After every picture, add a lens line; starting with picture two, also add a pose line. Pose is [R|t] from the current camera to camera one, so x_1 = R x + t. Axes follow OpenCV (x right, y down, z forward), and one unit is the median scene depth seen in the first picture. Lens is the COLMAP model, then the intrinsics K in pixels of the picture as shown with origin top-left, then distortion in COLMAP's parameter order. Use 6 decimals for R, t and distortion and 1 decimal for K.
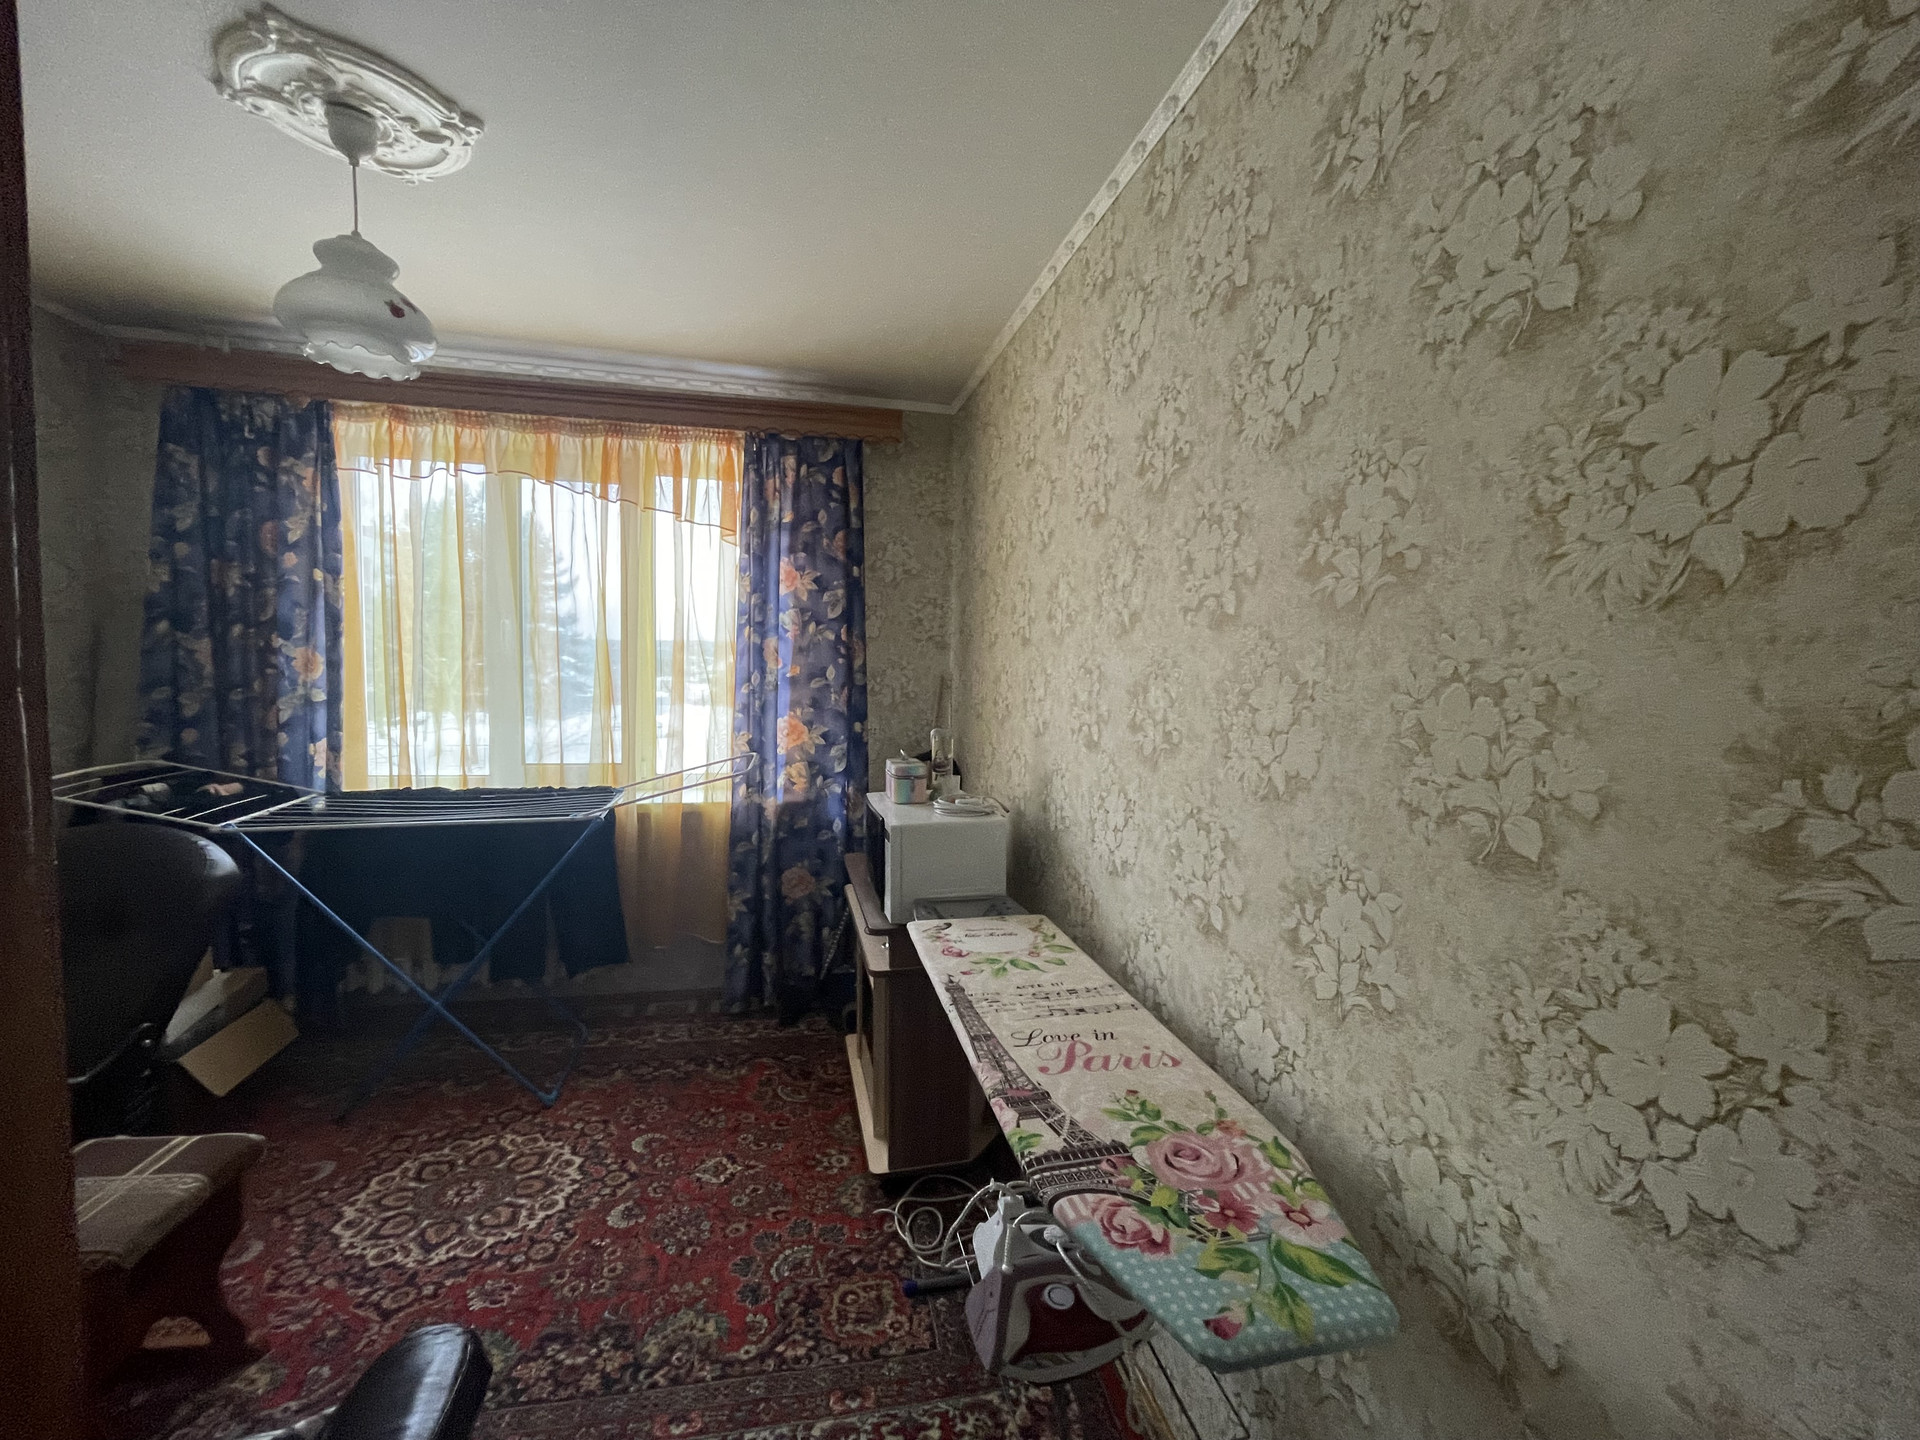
lens RADIAL K [[766.7, 0, 928.7], [0, 766.7, 716.0], [0, 0, 1]] dist [0.003833, -0.001288]
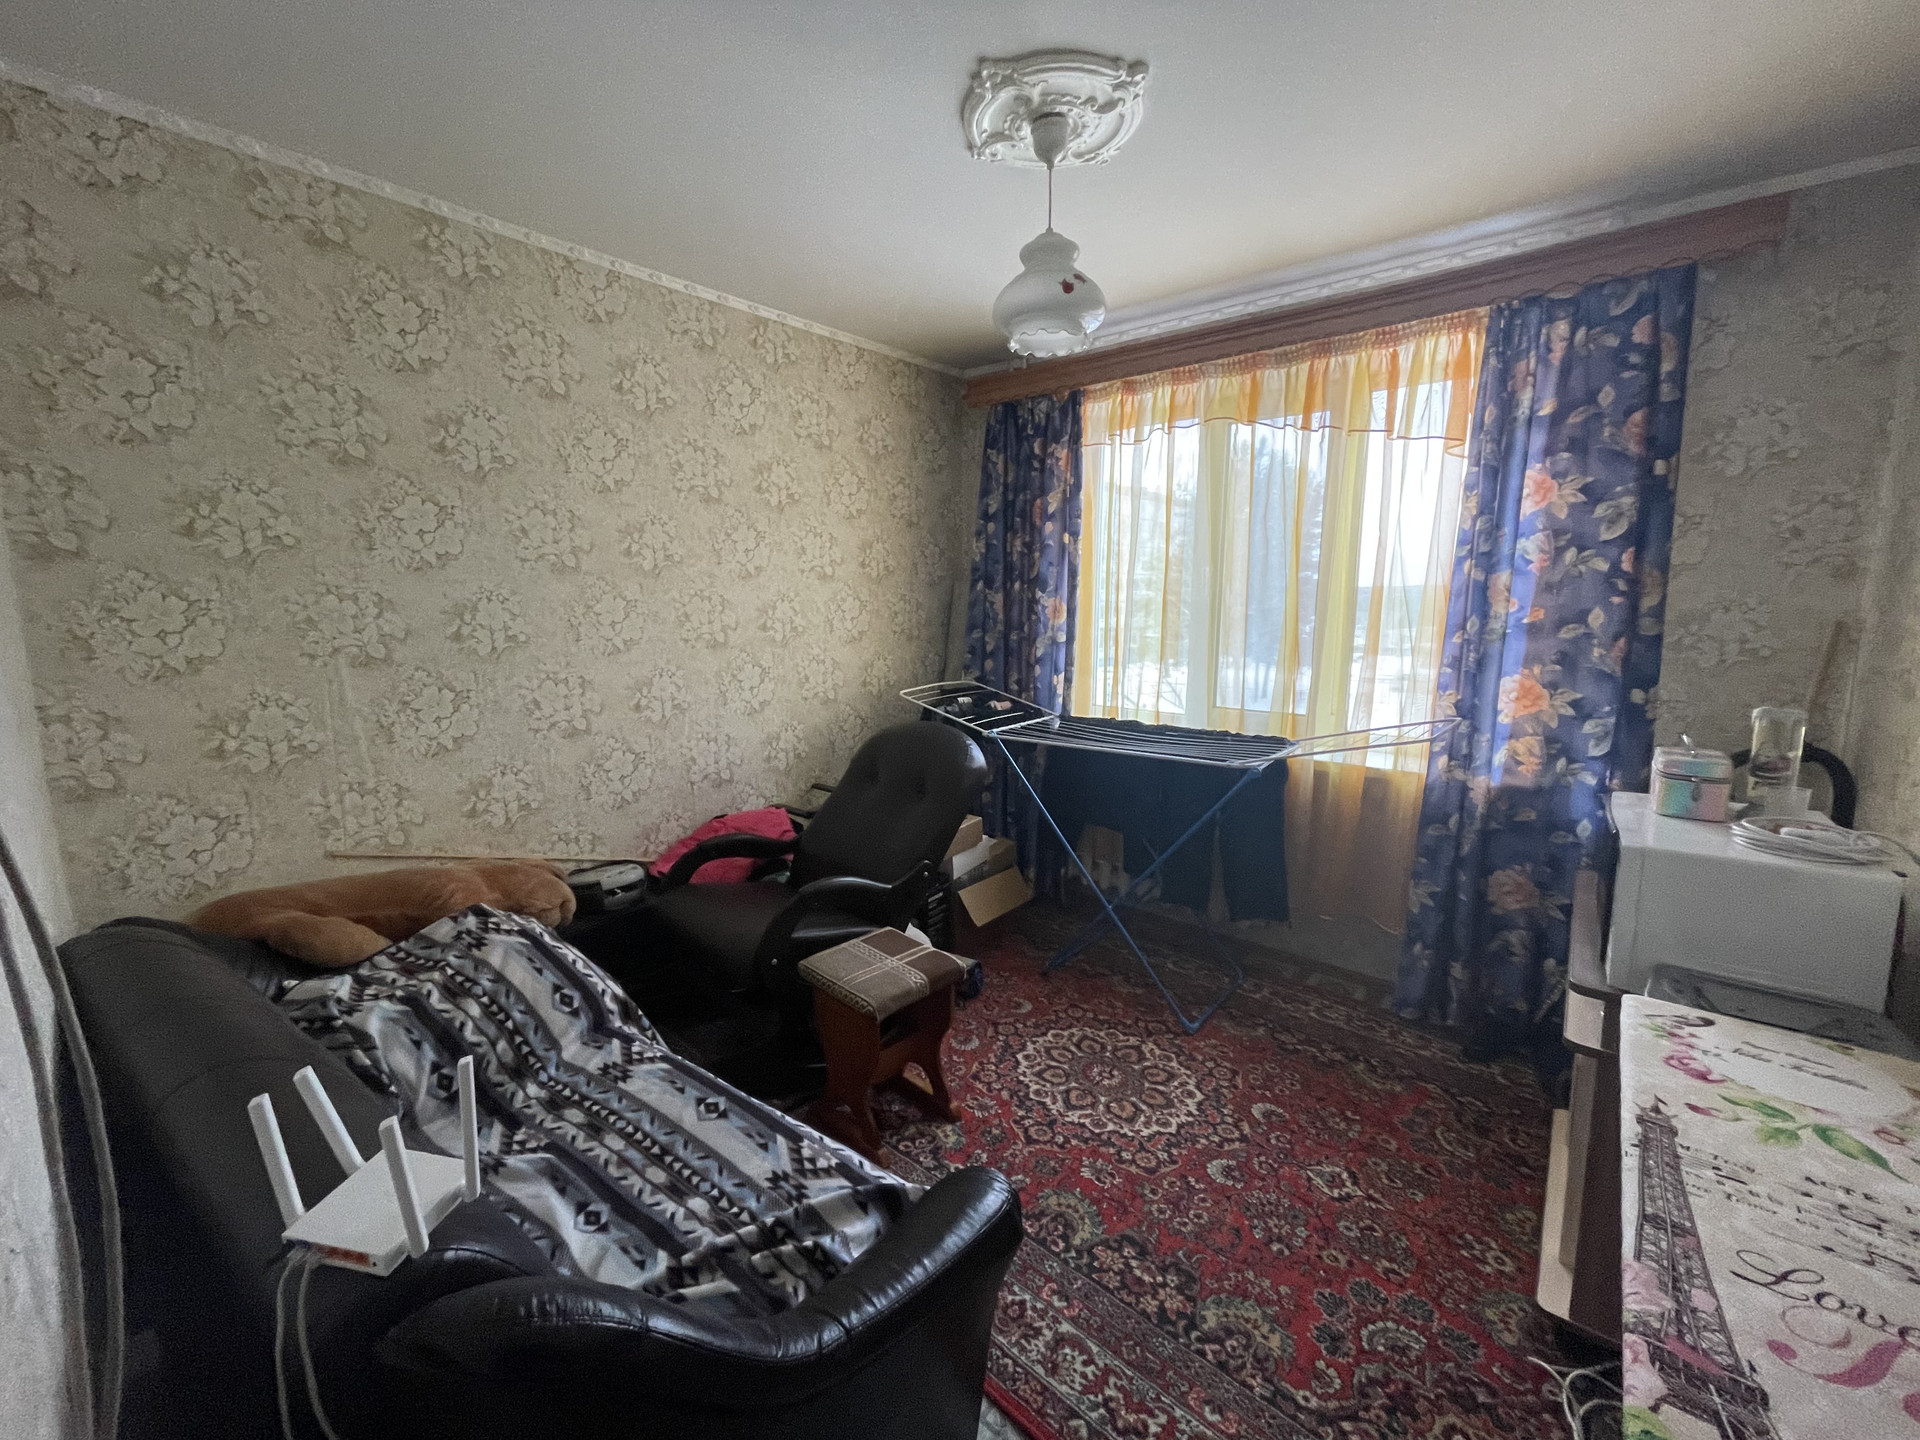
lens RADIAL K [[766.7, 0, 957.0], [0, 766.7, 713.2], [0, 0, 1]] dist [0.003833, -0.001288]
pose [[0.629486, 0.094218, -0.771278, 0.067477], [-0.043958, 0.995350, 0.085713, -0.002890], [0.775767, -0.020051, 0.630701, 0.091342]]
